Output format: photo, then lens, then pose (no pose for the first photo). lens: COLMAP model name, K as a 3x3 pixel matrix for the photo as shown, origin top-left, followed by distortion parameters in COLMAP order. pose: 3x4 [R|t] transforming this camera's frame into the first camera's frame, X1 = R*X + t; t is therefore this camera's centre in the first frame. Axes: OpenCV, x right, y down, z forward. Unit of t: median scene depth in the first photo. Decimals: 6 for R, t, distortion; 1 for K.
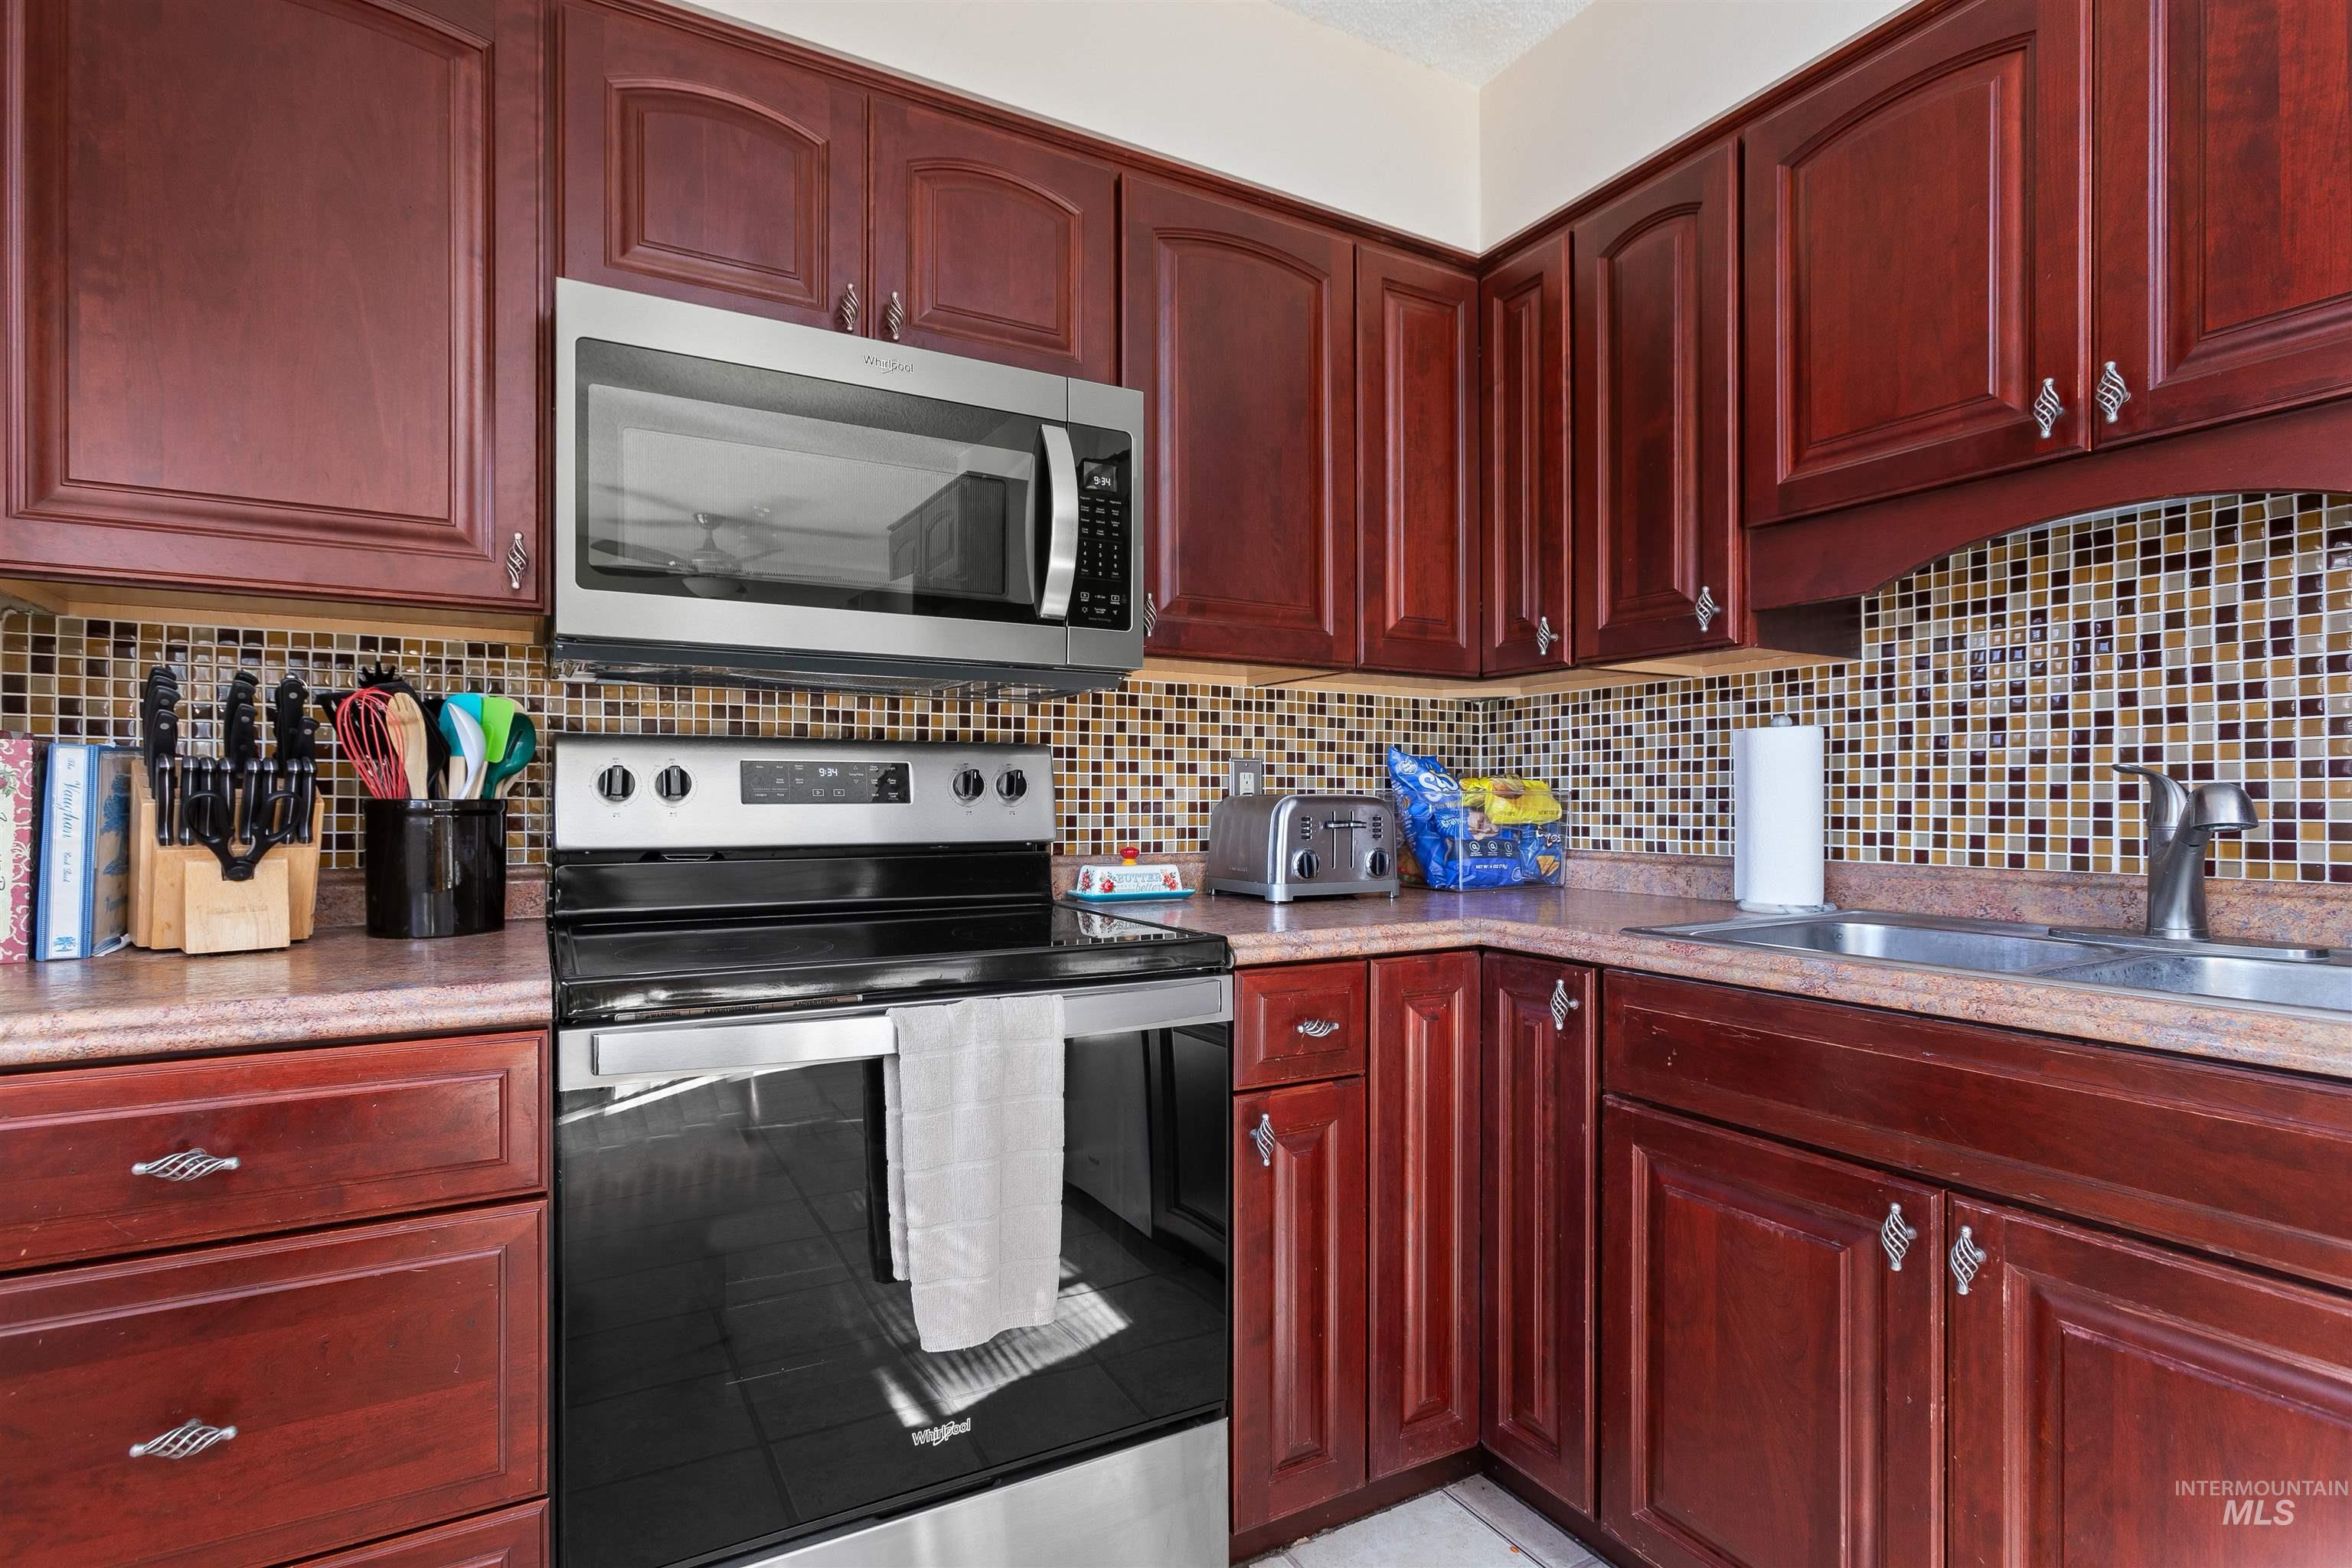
lens RADIAL K [[1091.5, 0, 1174.4], [0, 1091.5, 801.1], [0, 0, 1]] dist [-0.026758, 0.015688]
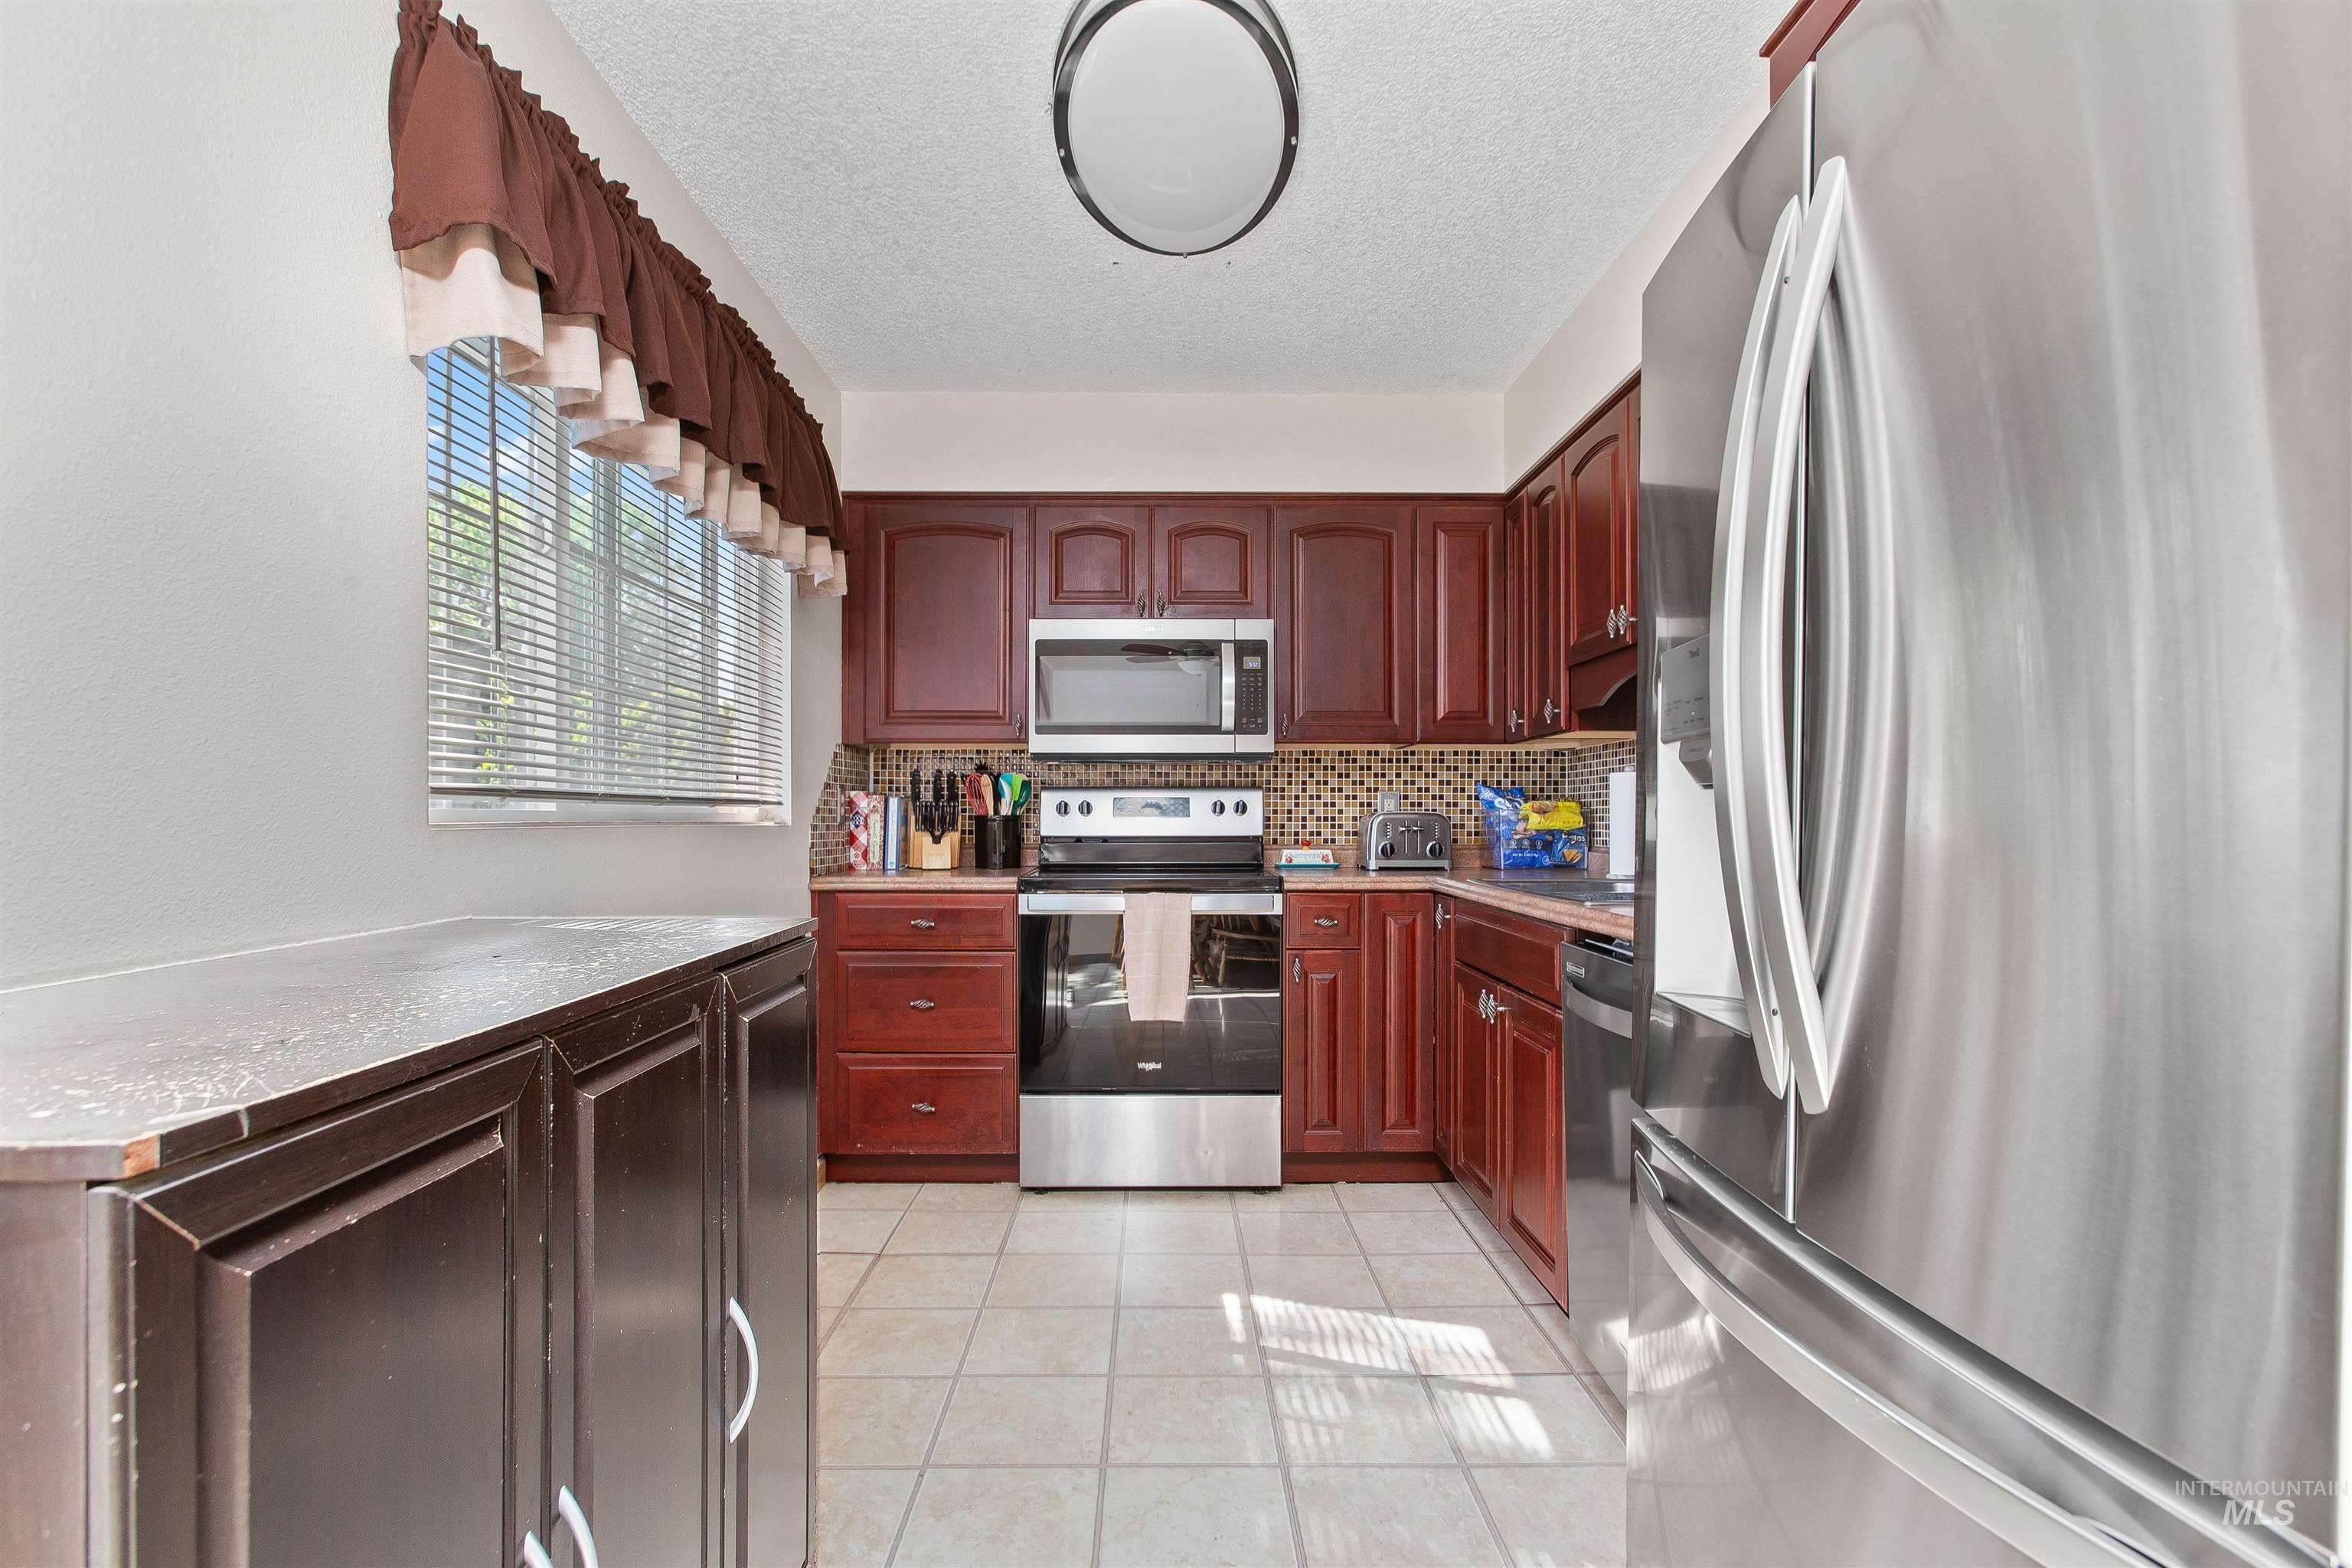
lens RADIAL K [[1091.5, 0, 1174.4], [0, 1091.5, 801.1], [0, 0, 1]] dist [-0.026758, 0.015688]
pose [[0.870256, -0.007151, -0.492548, 0.727908], [0.000582, 0.999909, -0.013488, 0.000209], [0.492600, 0.011451, 0.870181, -0.793254]]
